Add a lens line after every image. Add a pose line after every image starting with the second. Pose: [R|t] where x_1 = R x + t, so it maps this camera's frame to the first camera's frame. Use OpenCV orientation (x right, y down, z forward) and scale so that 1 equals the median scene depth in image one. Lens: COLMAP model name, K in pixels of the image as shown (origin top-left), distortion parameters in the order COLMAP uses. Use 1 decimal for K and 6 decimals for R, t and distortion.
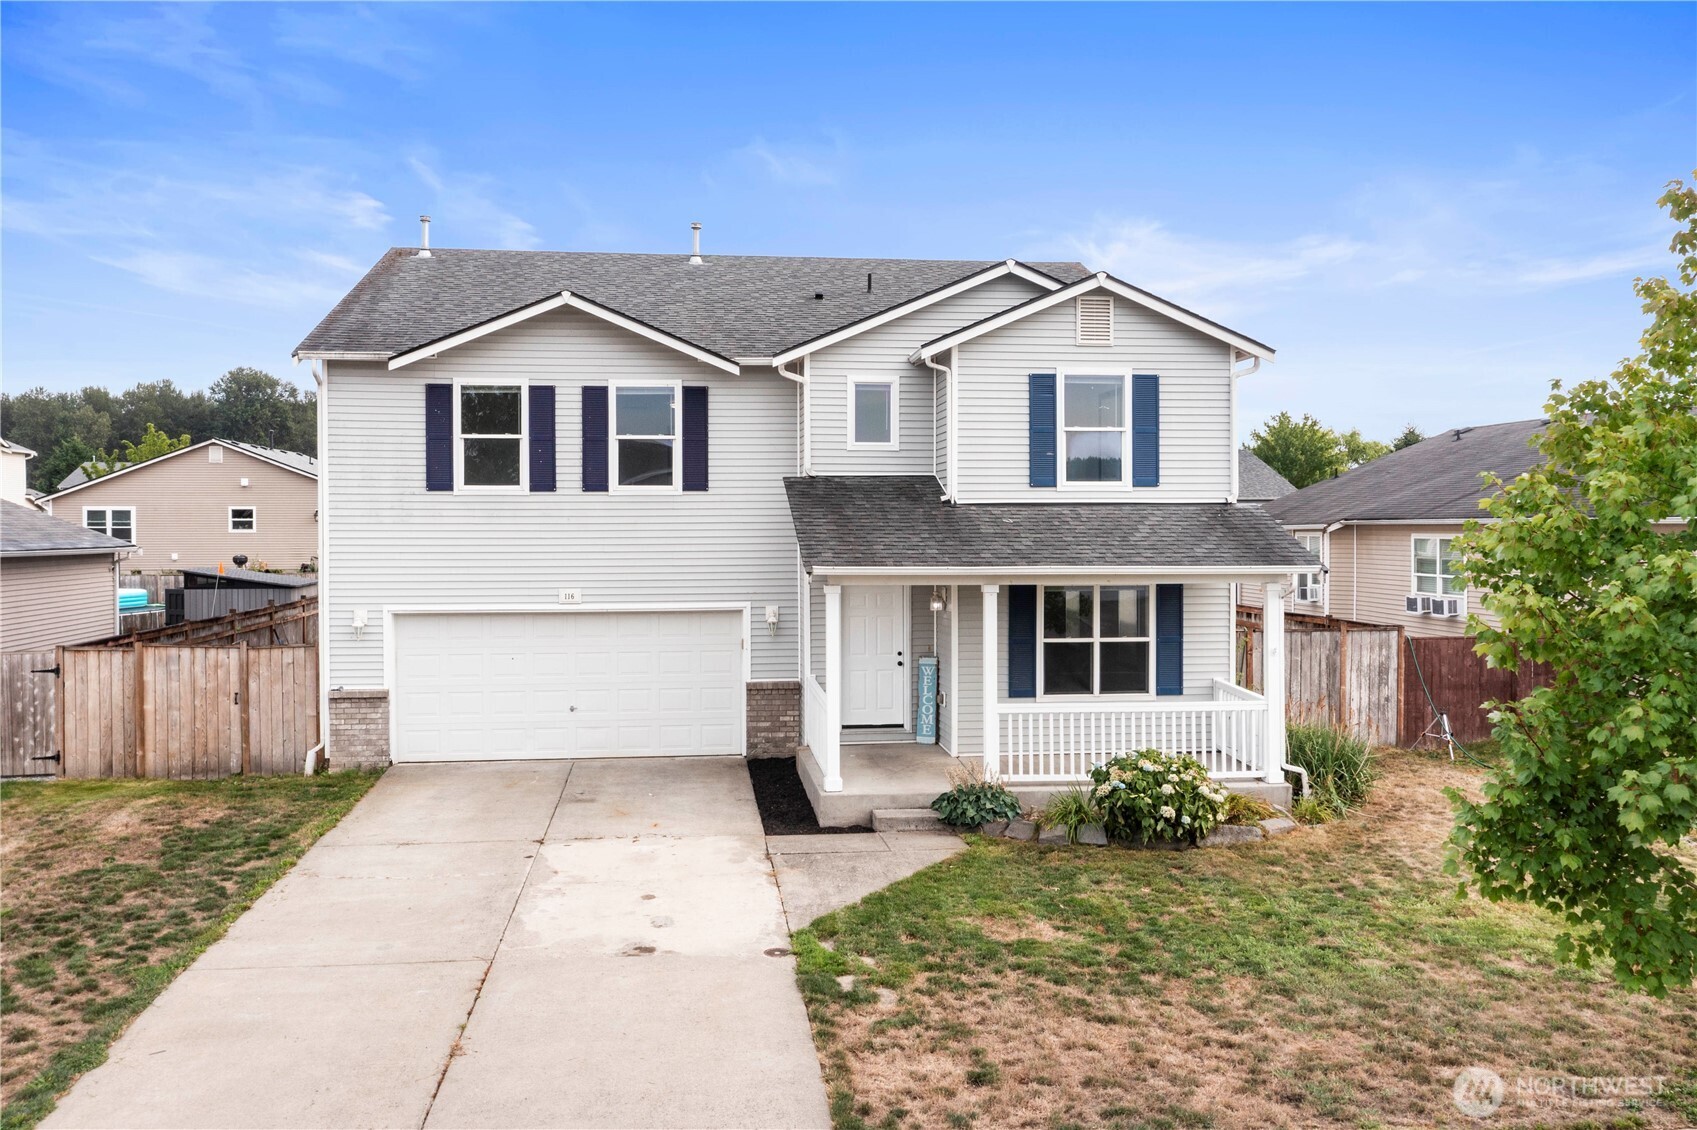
lens RADIAL K [[1365.0, 0, 837.6], [0, 1365.0, 565.7], [0, 0, 1]] dist [-0.014905, 0.031227]
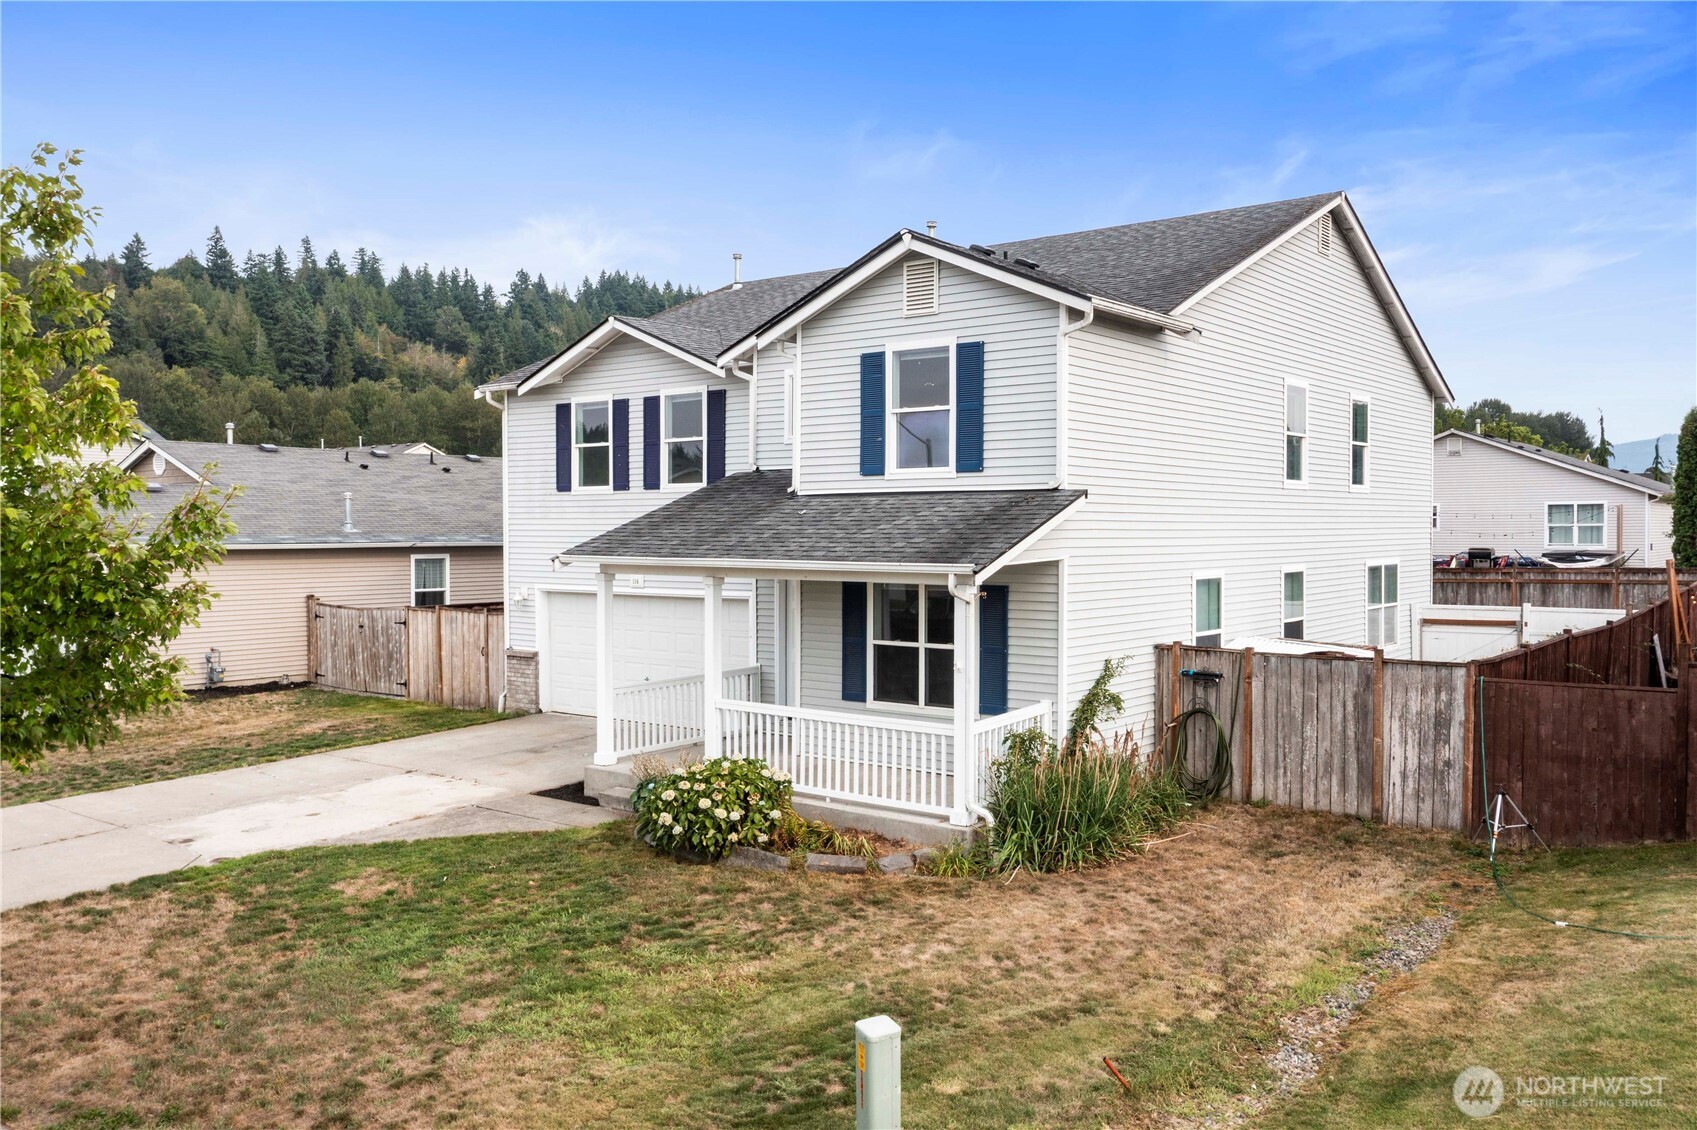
lens RADIAL K [[1365.0, 0, 907.0], [0, 1365.0, 591.1], [0, 0, 1]] dist [-0.014905, 0.031227]
pose [[0.715465, 0.032885, -0.697874, 0.801443], [-0.022154, 0.999457, 0.024383, -0.002509], [0.698297, -0.001984, 0.715805, 0.349633]]
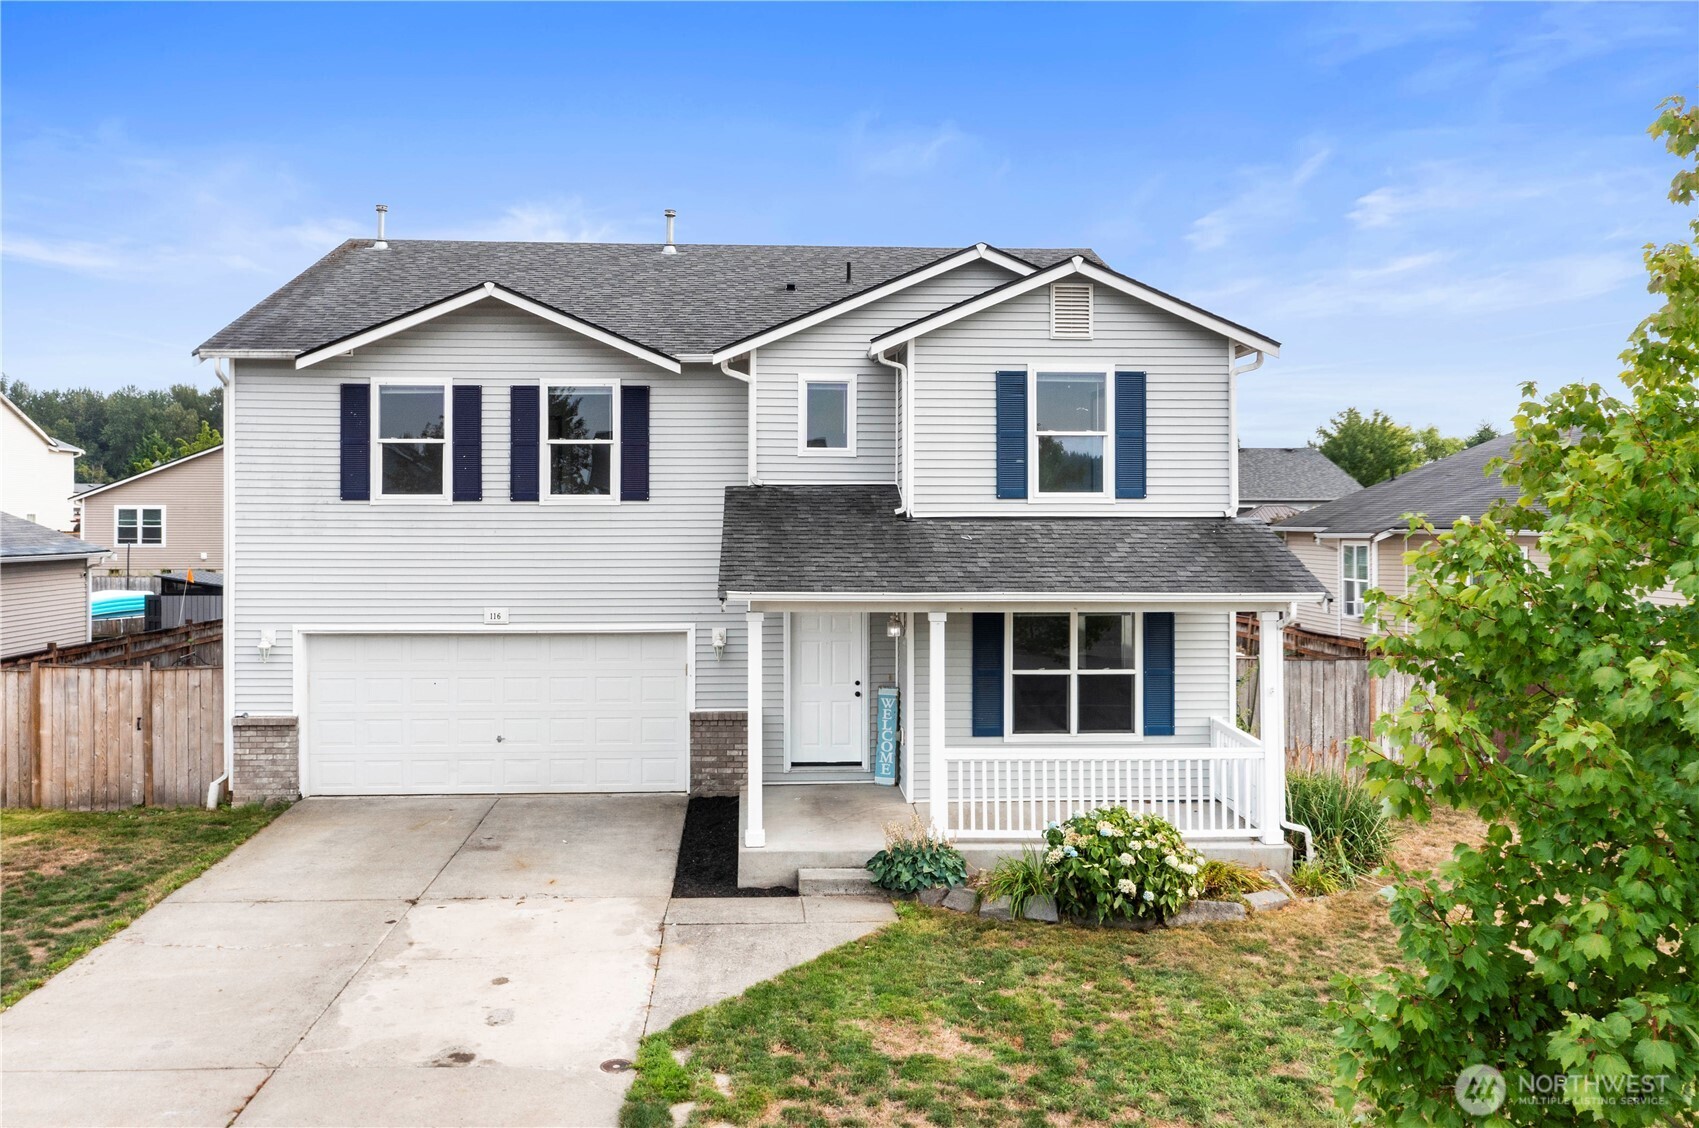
lens RADIAL K [[1366.6, 0, 819.6], [0, 1366.6, 538.8], [0, 0, 1]] dist [-0.014905, 0.031227]
pose [[0.997788, 0.004732, -0.066311, 0.083616], [-0.005820, 0.999851, -0.016231, -0.016351], [0.066224, 0.016581, 0.997667, 0.106495]]
